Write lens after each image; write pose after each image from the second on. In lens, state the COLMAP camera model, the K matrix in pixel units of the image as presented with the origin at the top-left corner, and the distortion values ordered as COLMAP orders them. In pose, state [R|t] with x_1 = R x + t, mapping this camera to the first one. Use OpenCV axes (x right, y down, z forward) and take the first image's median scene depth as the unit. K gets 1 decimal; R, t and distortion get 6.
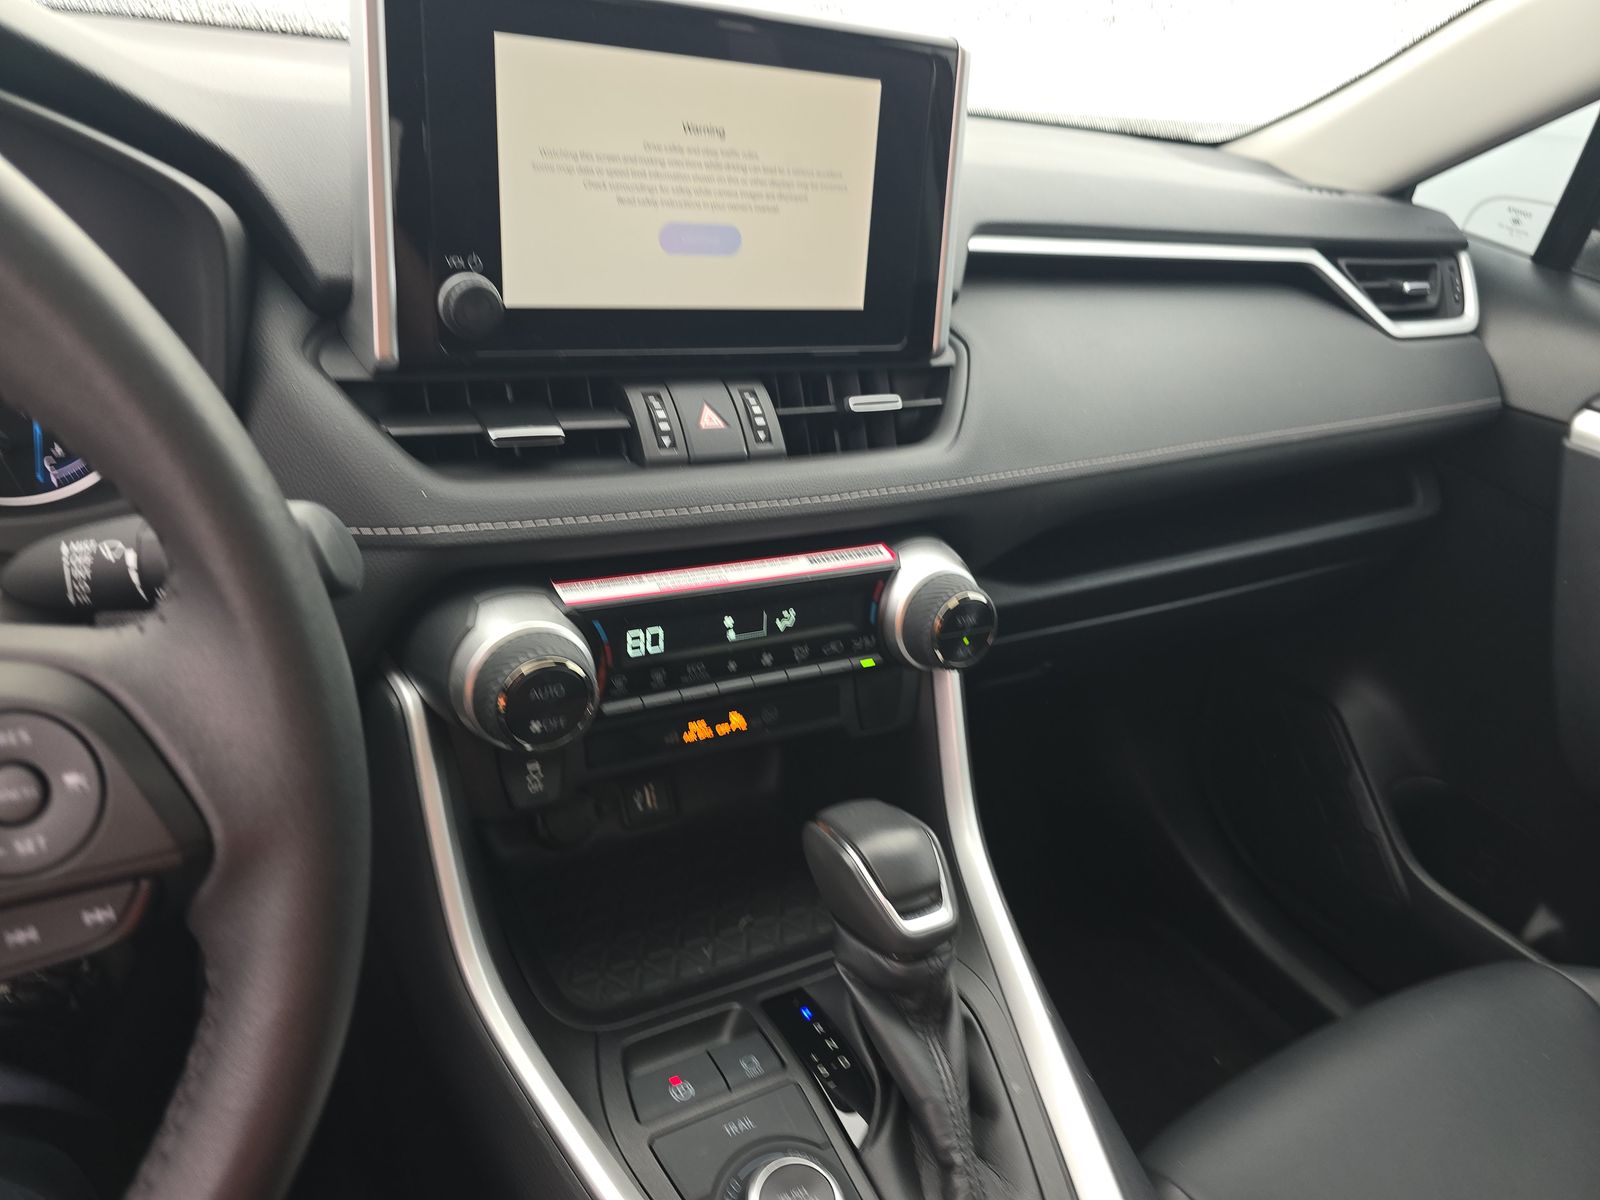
lens RADIAL K [[1092.3, 0, 800.0], [0, 1092.3, 600.0], [0, 0, 1]] dist [0.020002, -0.002930]
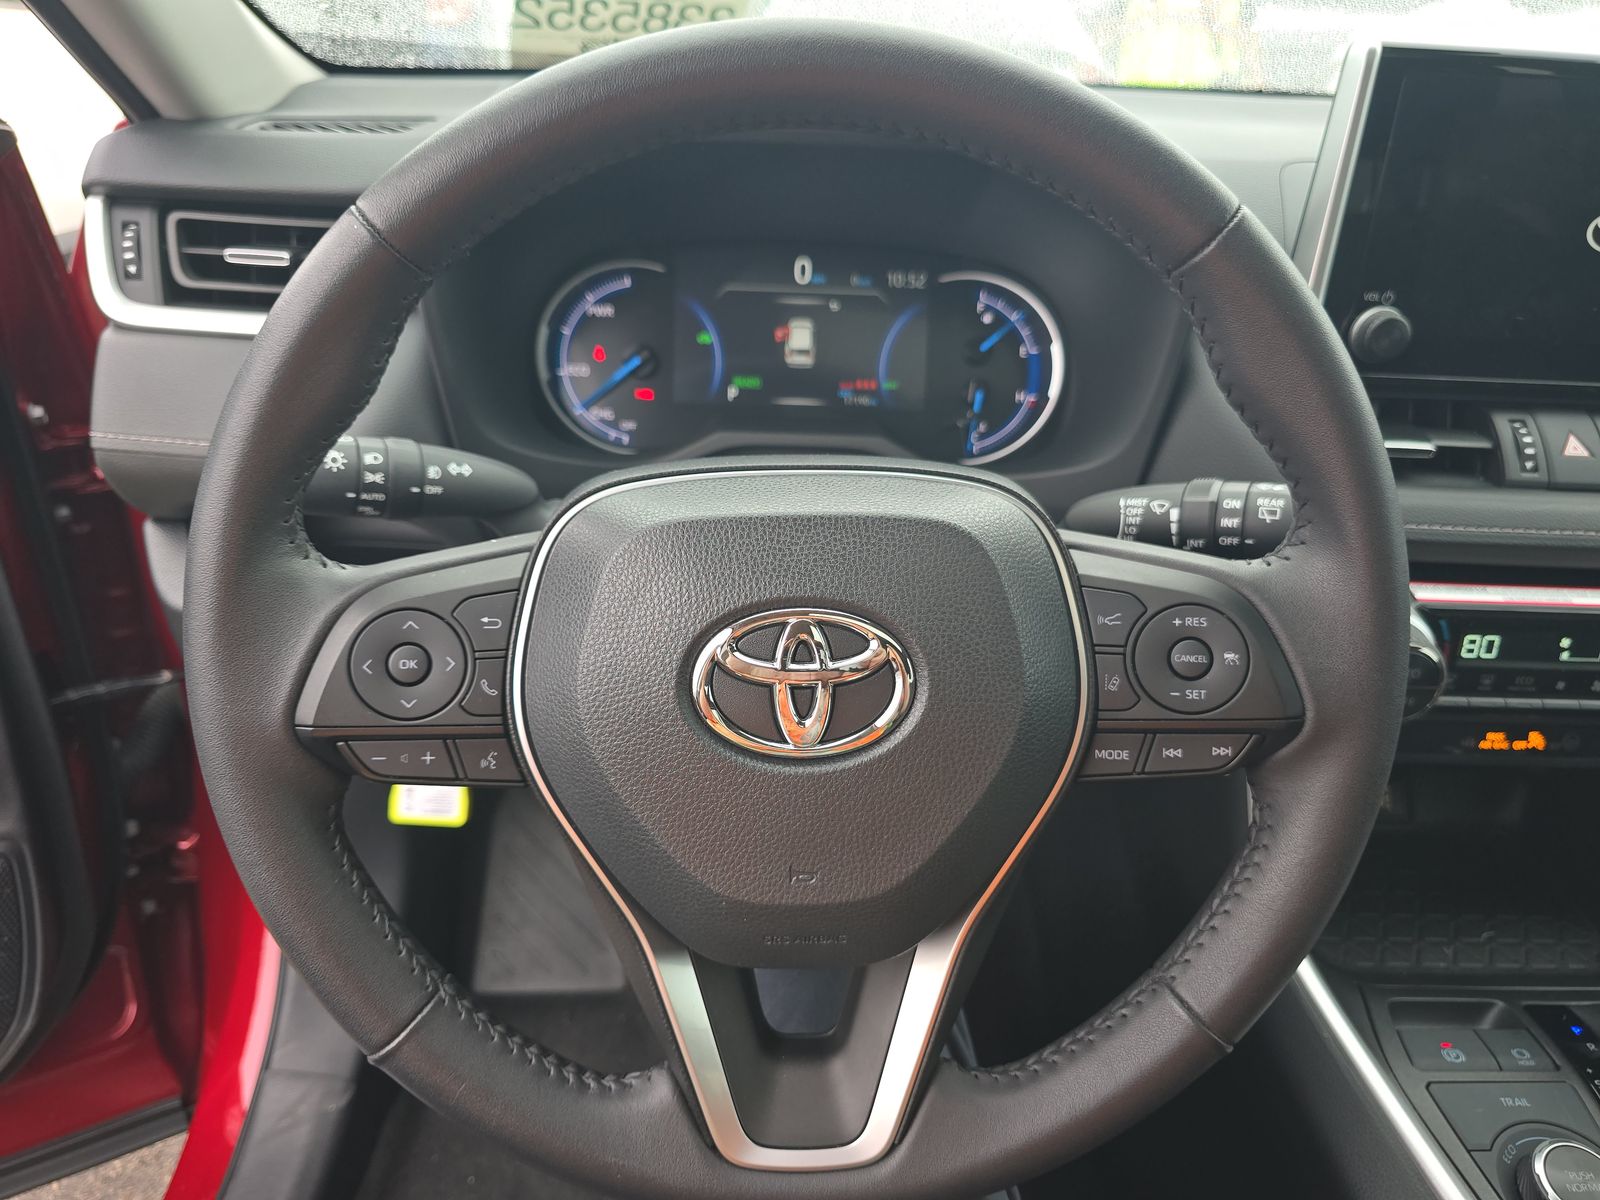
lens RADIAL K [[1115.0, 0, 797.5], [0, 1115.0, 623.8], [0, 0, 1]] dist [0.006318, -0.002819]
pose [[0.880396, 0.162655, -0.445473, -0.242992], [-0.156670, 0.986358, 0.050520, 0.064294], [0.447613, 0.025315, 0.893869, -0.289084]]
